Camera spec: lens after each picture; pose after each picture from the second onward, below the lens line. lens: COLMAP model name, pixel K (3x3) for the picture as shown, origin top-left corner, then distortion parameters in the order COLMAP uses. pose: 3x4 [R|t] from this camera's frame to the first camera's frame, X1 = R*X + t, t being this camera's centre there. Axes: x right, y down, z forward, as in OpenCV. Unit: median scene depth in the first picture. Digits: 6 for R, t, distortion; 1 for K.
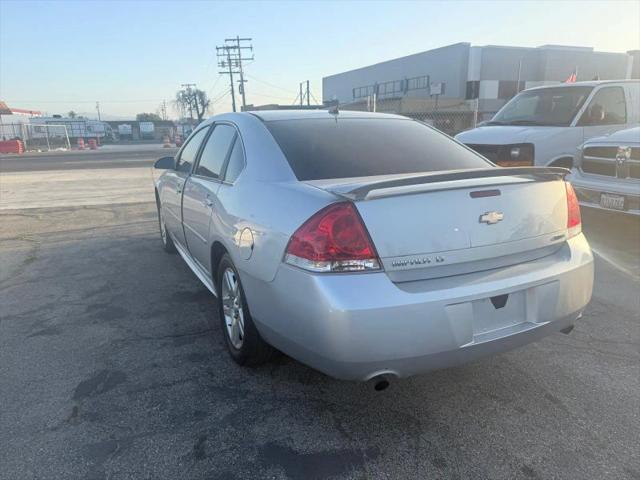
lens RADIAL K [[453.3, 0, 315.4], [0, 453.3, 238.0], [0, 0, 1]] dist [0.029349, -0.046692]
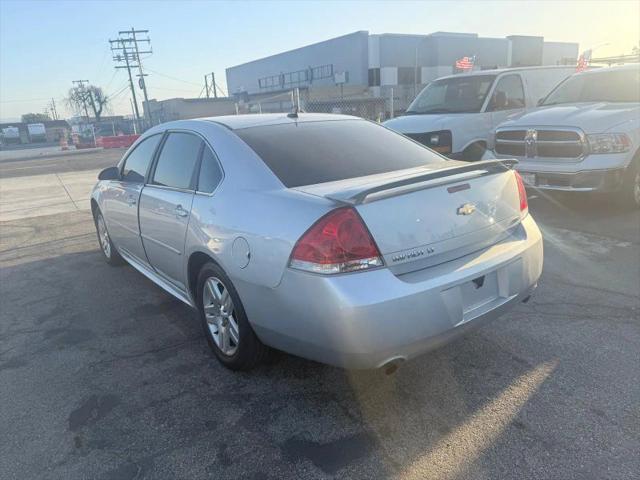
lens RADIAL K [[453.3, 0, 313.9], [0, 453.3, 234.1], [0, 0, 1]] dist [0.029349, -0.046692]
pose [[0.980351, -0.092185, 0.174394, -0.129888], [0.090154, 0.995736, 0.019549, -0.027128], [-0.175453, -0.003443, 0.984482, -0.032833]]
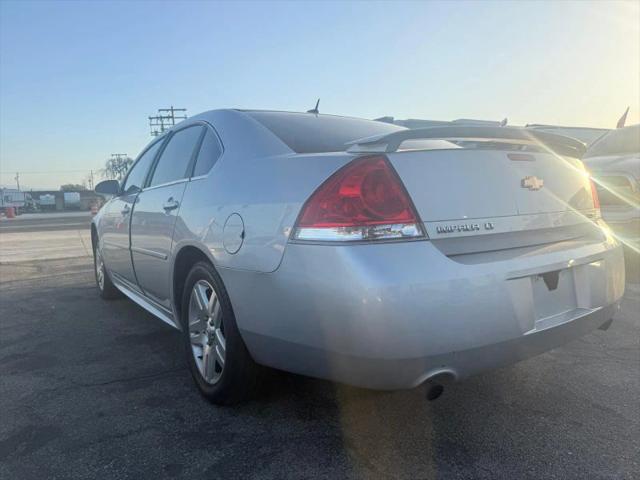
lens RADIAL K [[453.3, 0, 320.2], [0, 453.3, 240.0], [0, 0, 1]] dist [0.029349, -0.046692]
pose [[0.988369, -0.026547, 0.149736, -0.095032], [0.047549, 0.989223, -0.138479, 0.110146], [-0.144447, 0.143988, 0.978980, 0.164878]]
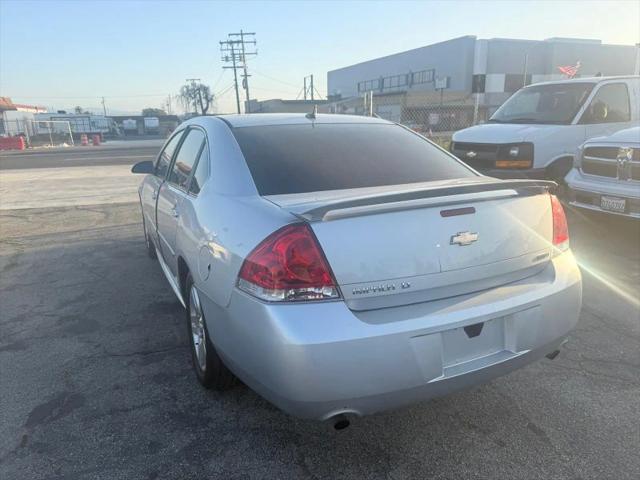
lens RADIAL K [[453.3, 0, 315.6], [0, 453.3, 237.9], [0, 0, 1]] dist [0.029349, -0.046692]
pose [[0.999934, -0.000485, -0.011479, 0.067643], [0.000616, 0.999935, 0.011343, -0.038874], [0.011472, -0.011349, 0.999870, 0.058902]]
